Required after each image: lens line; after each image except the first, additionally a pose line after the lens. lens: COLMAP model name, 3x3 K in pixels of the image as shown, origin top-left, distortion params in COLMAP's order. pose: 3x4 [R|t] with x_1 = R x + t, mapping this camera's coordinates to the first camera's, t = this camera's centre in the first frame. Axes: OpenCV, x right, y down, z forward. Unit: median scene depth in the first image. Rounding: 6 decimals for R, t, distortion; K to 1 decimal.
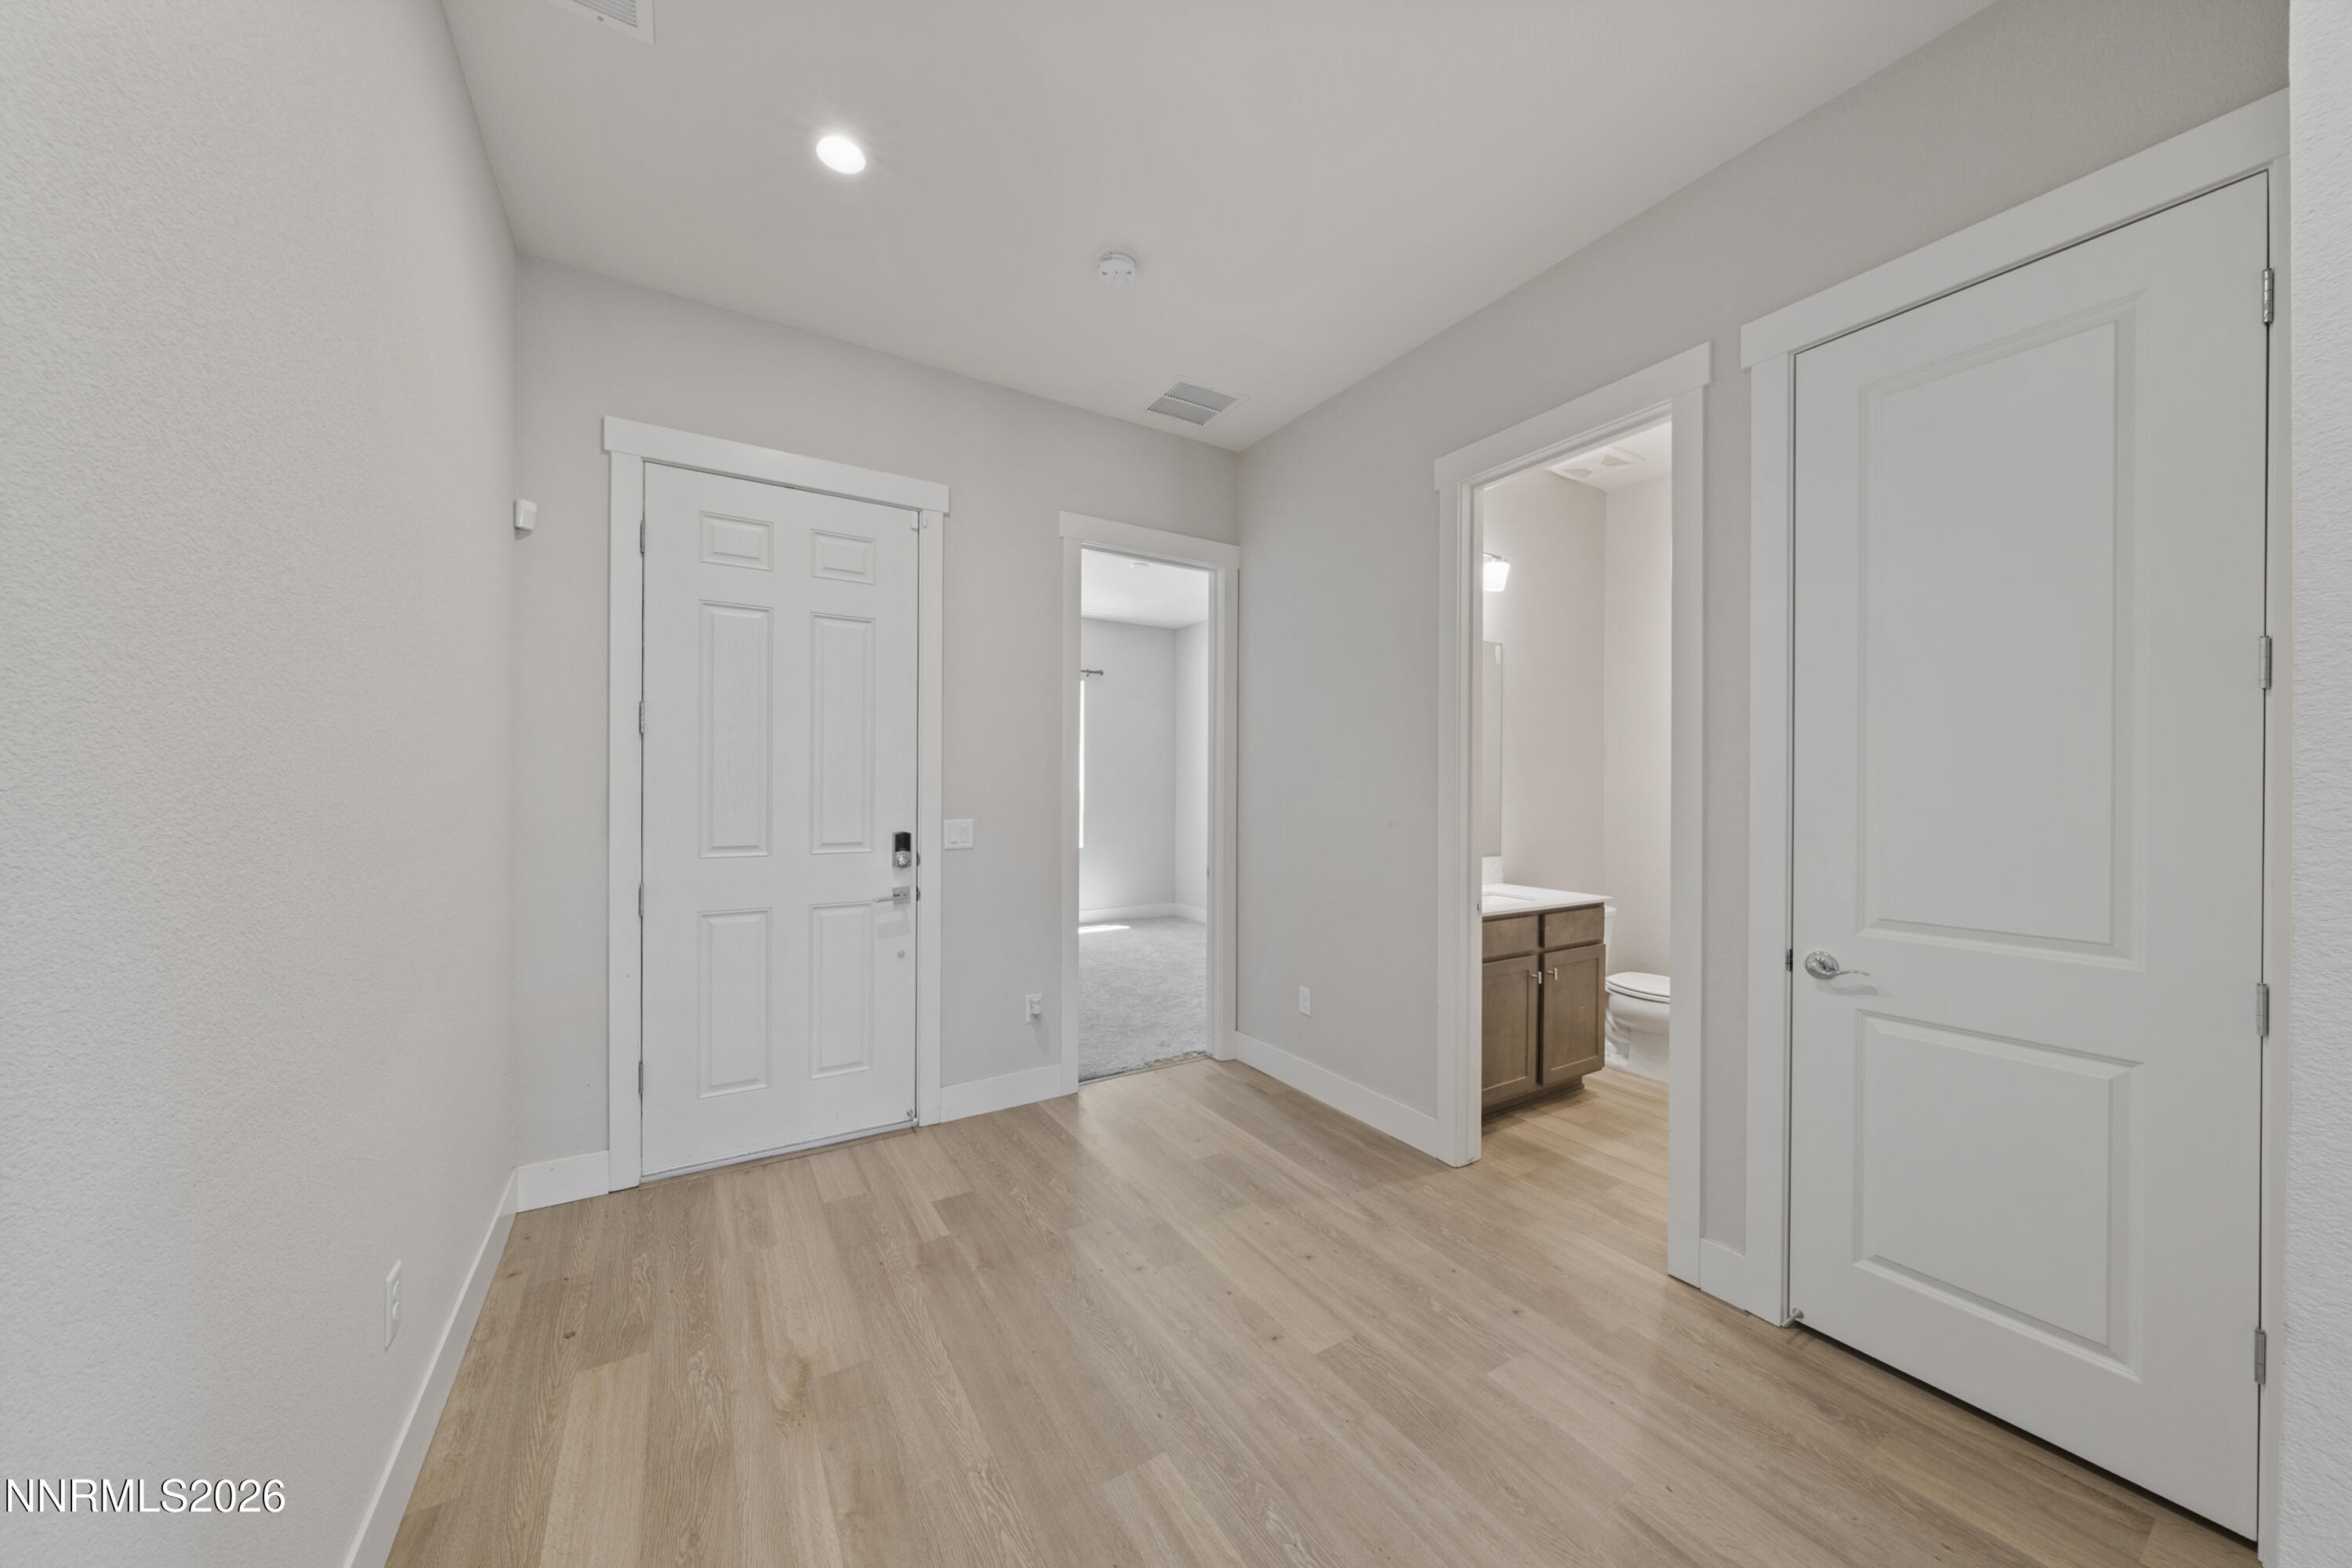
lens RADIAL K [[799.0, 0, 1192.7], [0, 799.0, 782.3], [0, 0, 1]] dist [0.001847, -0.000395]
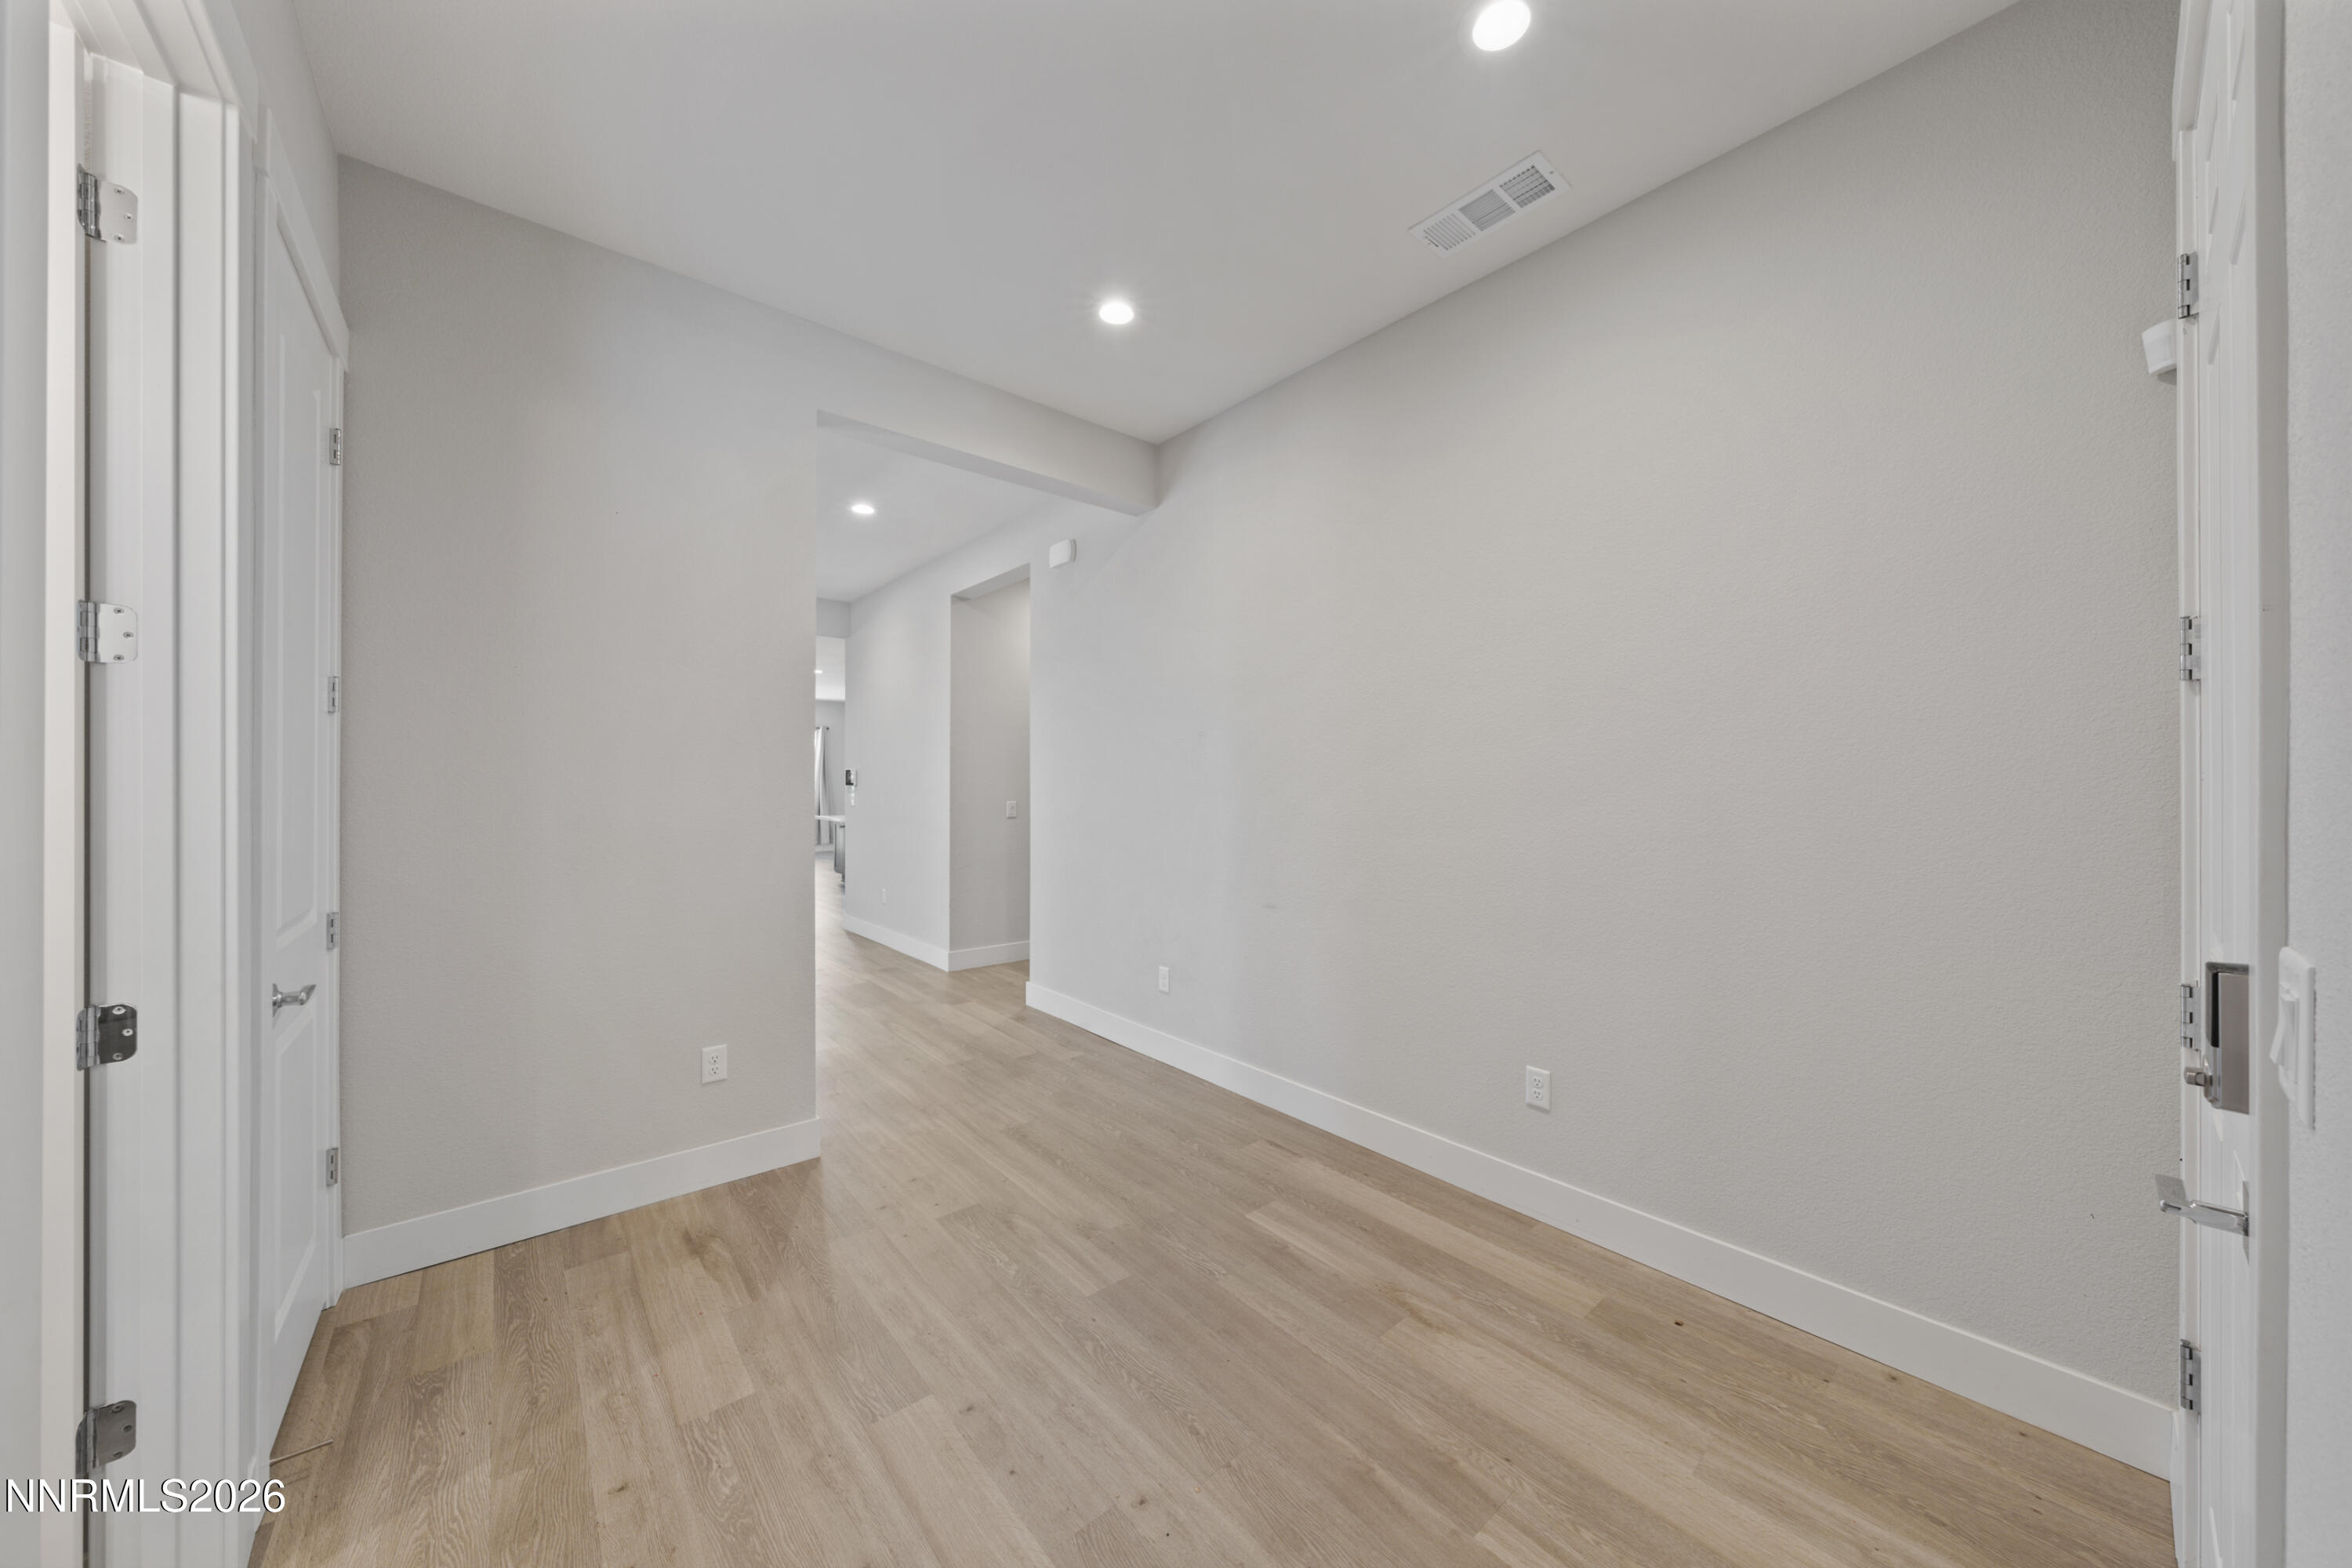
lens RADIAL K [[799.0, 0, 1181.0], [0, 799.0, 783.9], [0, 0, 1]] dist [0.001847, -0.000395]
pose [[-0.990880, -0.006581, -0.134590, -0.004922], [-0.005561, 0.999953, -0.007951, 0.013635], [0.134636, -0.007130, -0.990870, 2.008237]]
